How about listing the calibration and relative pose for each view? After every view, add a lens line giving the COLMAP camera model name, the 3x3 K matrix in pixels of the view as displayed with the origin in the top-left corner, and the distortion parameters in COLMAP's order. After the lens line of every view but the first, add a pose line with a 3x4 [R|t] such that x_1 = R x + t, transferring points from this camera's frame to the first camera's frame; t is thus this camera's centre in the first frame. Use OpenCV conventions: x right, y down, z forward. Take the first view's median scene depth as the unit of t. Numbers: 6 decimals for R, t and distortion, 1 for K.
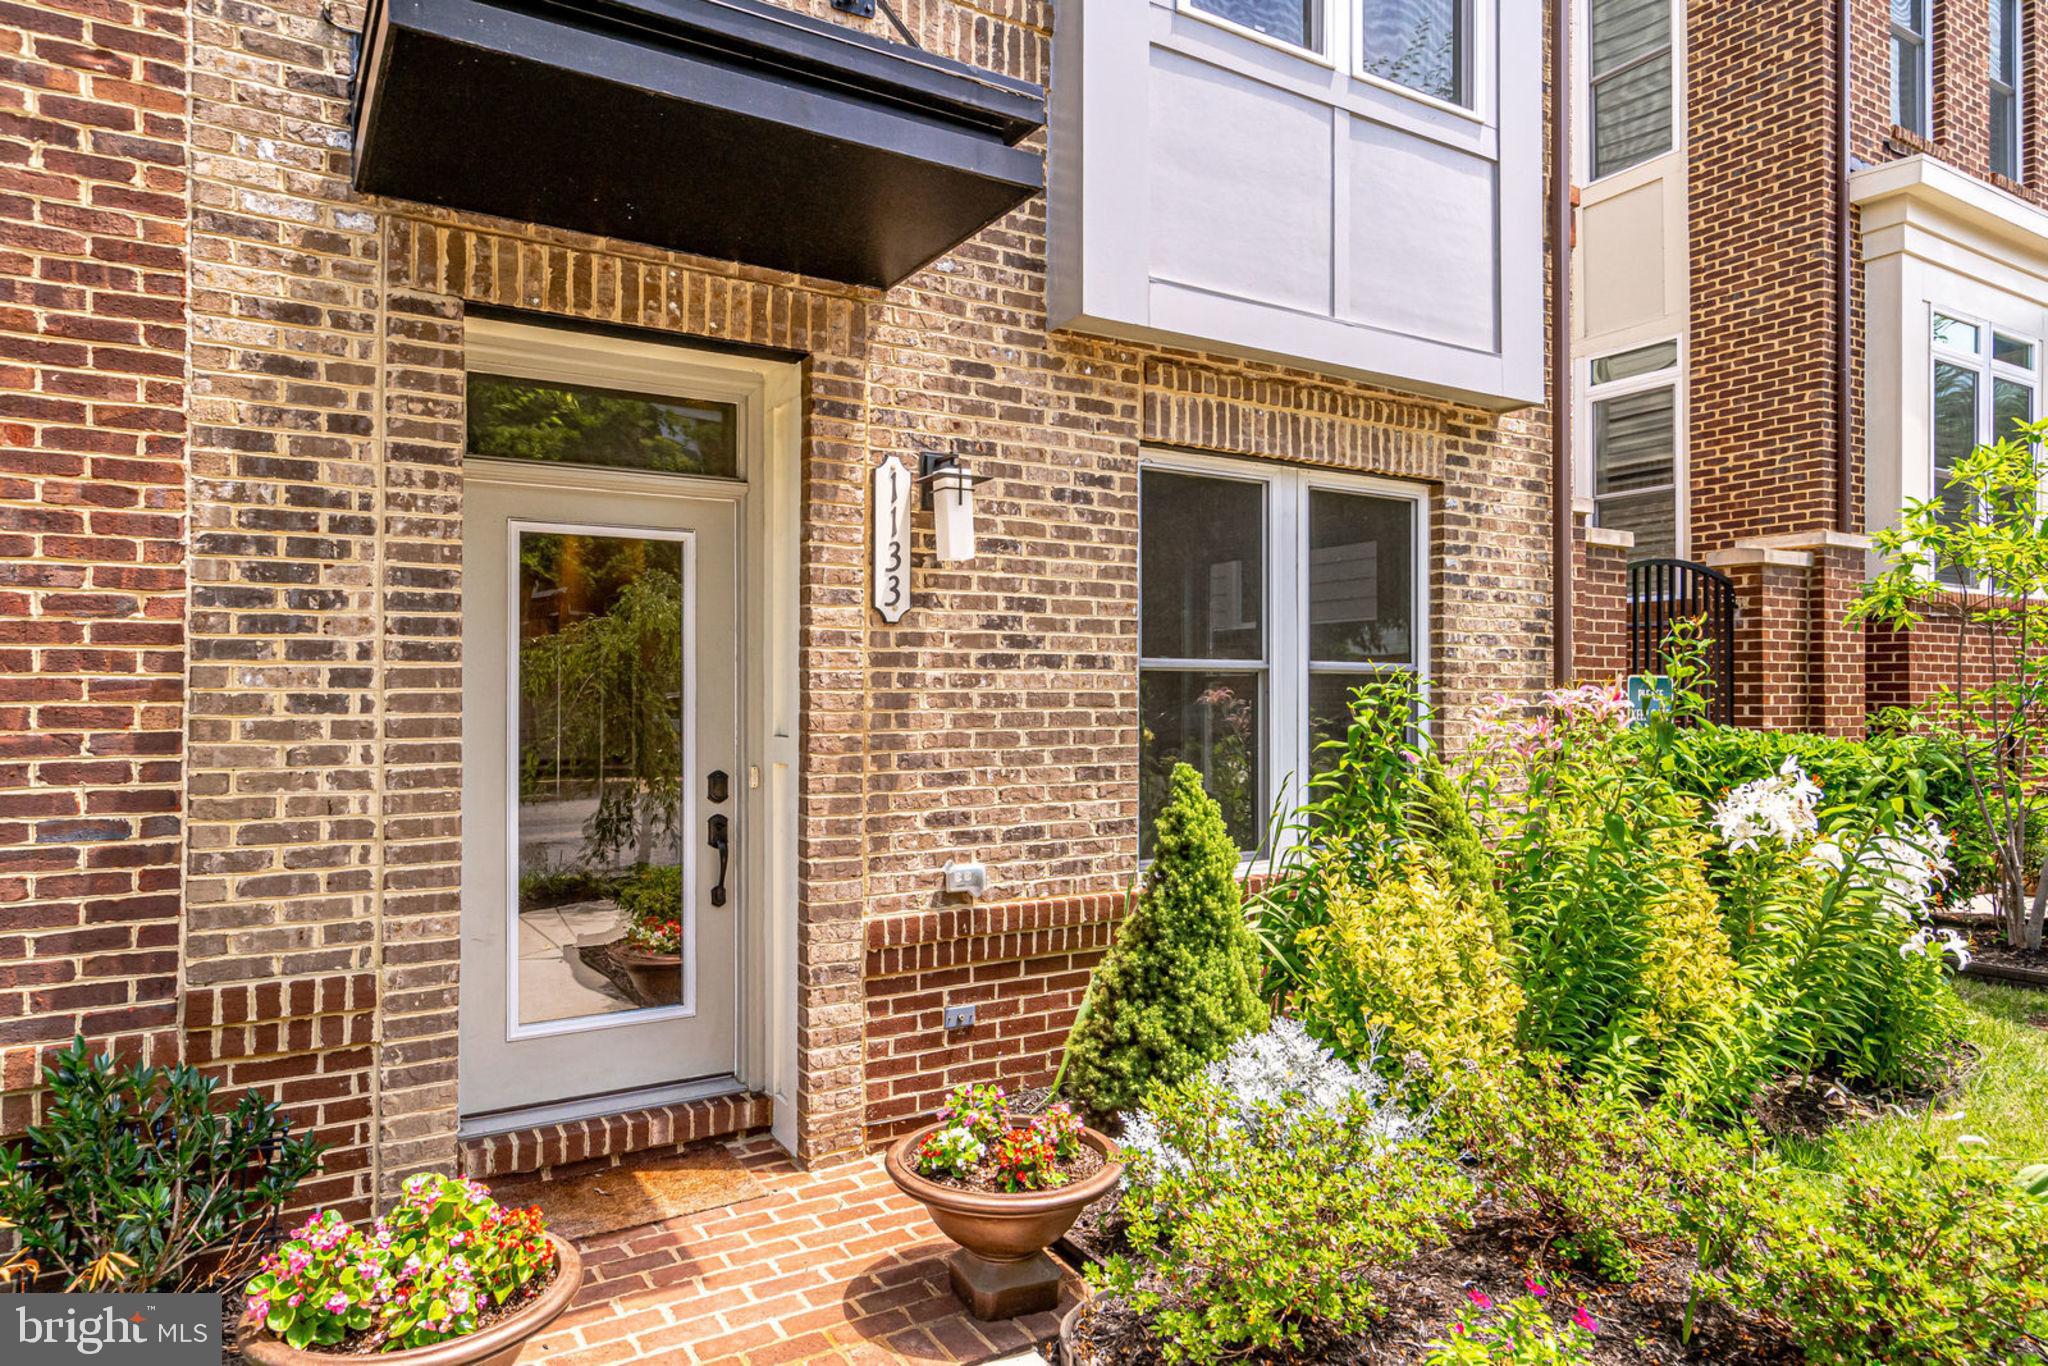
lens RADIAL K [[1251.7, 0, 1024.0], [0, 1251.7, 683.0], [0, 0, 1]] dist [0.001760, 0.000267]
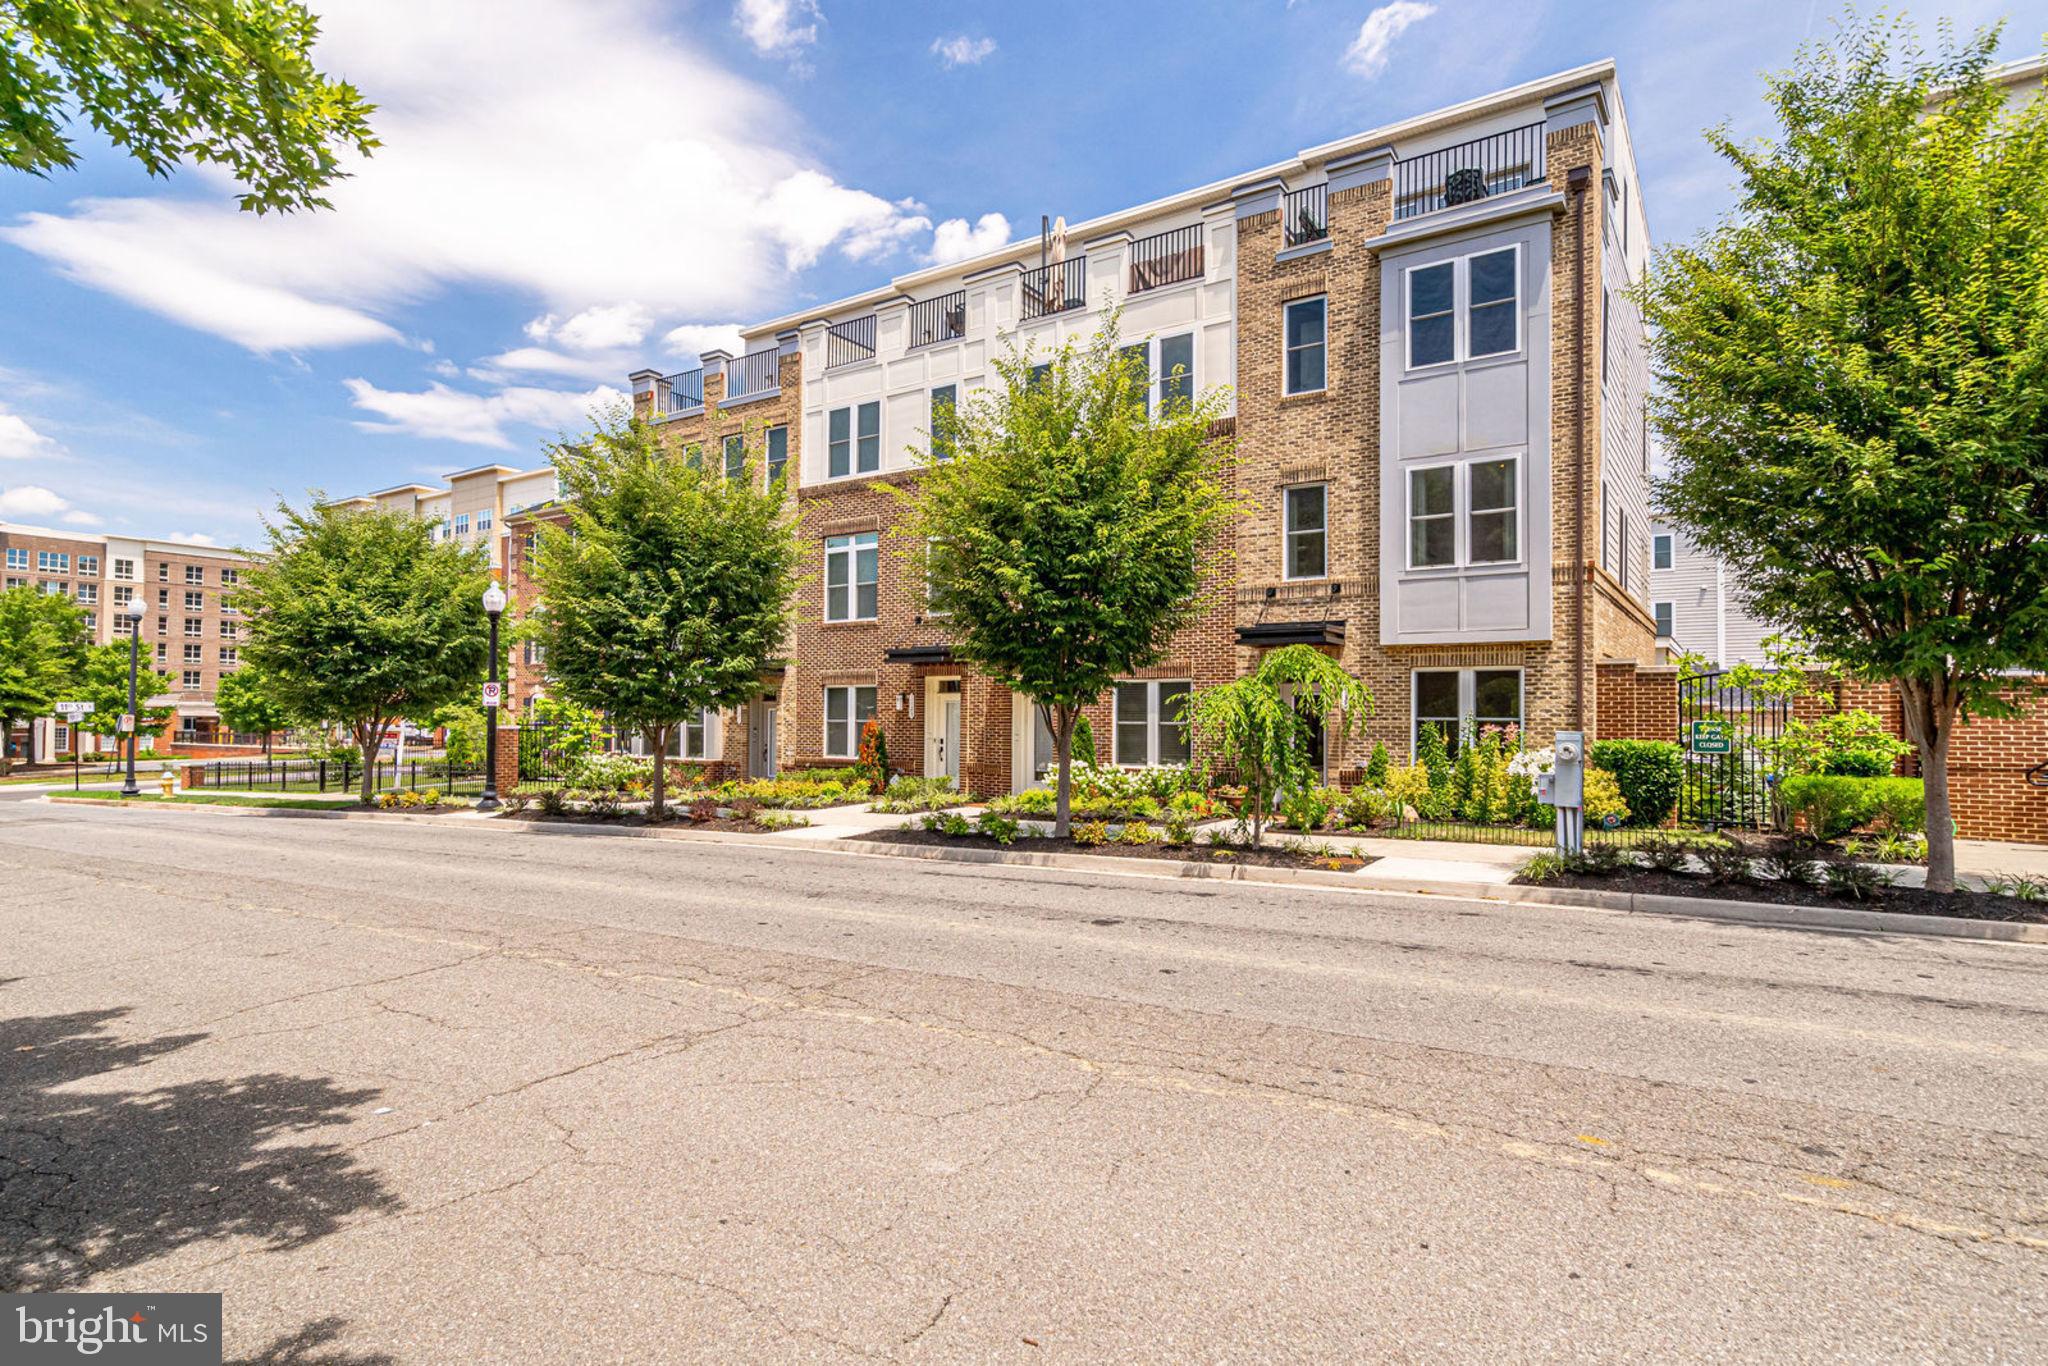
lens RADIAL K [[1026.7, 0, 1025.3], [0, 1026.7, 708.7], [0, 0, 1]] dist [0.000541, 0.000094]
pose [[0.389269, -0.007112, -0.921097, 3.109848], [-0.007077, 0.999918, -0.010712, -0.007176], [0.921097, 0.010688, 0.389187, -1.736070]]
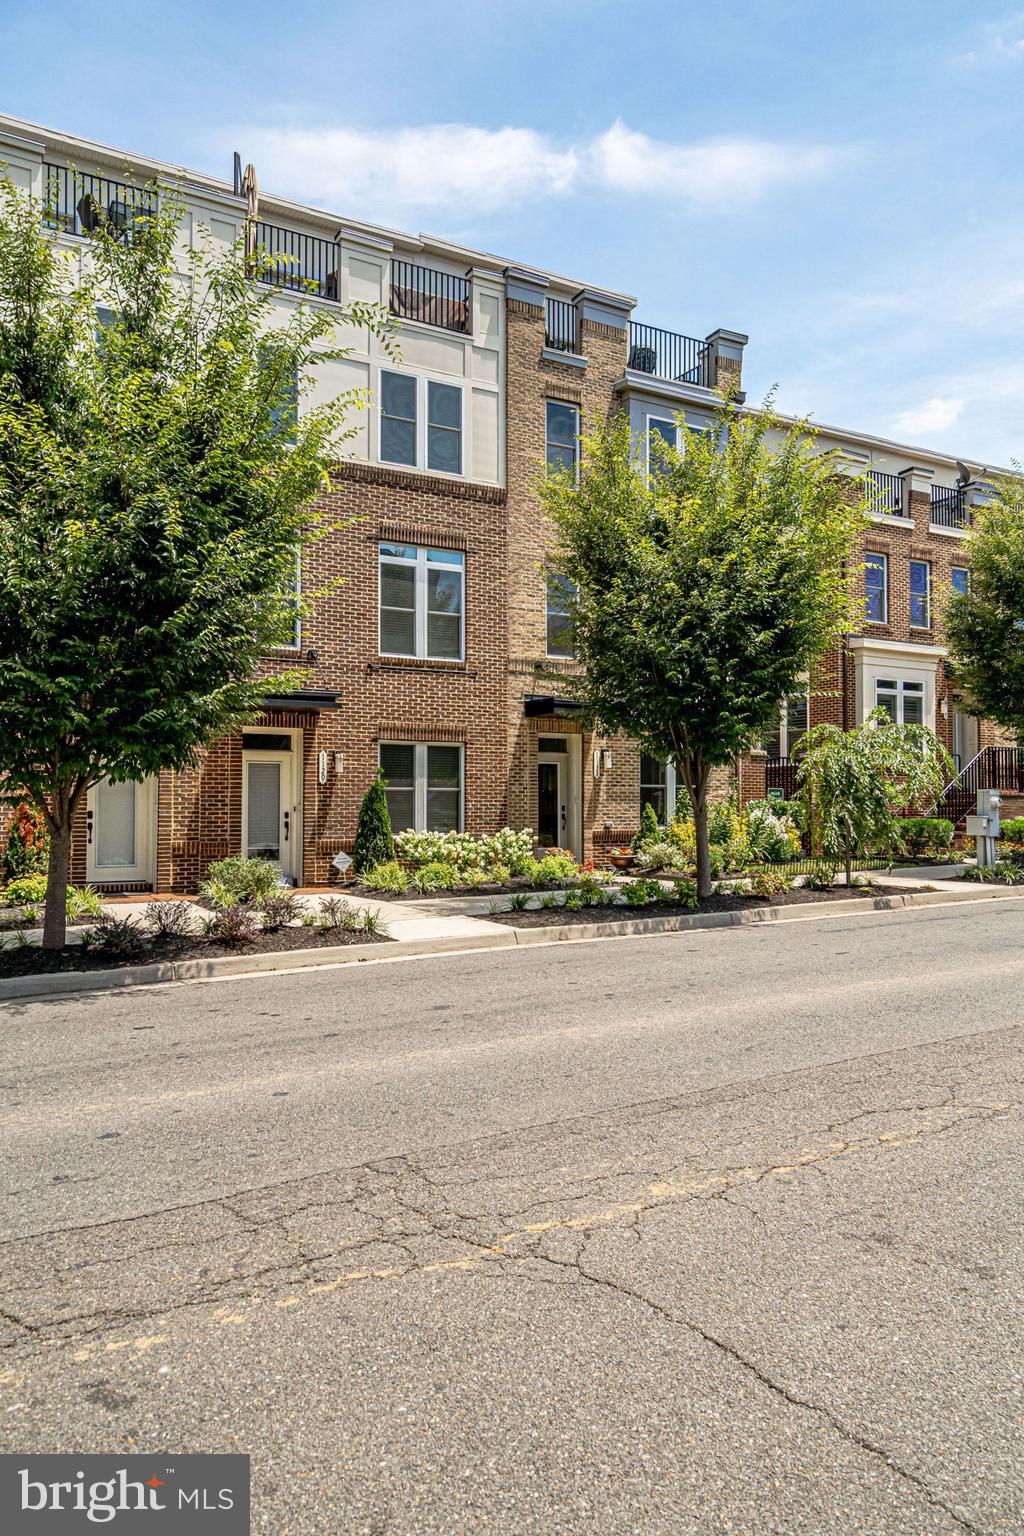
lens RADIAL K [[1155.4, 0, 512.0], [0, 1155.4, 768.0], [0, 0, 1]] dist [-0.001008, -0.000202]
pose [[0.999966, 0.000741, -0.008209, -0.439440], [-0.000902, 0.999807, -0.019636, 0.006177], [0.008193, 0.019643, 0.999773, -4.182920]]
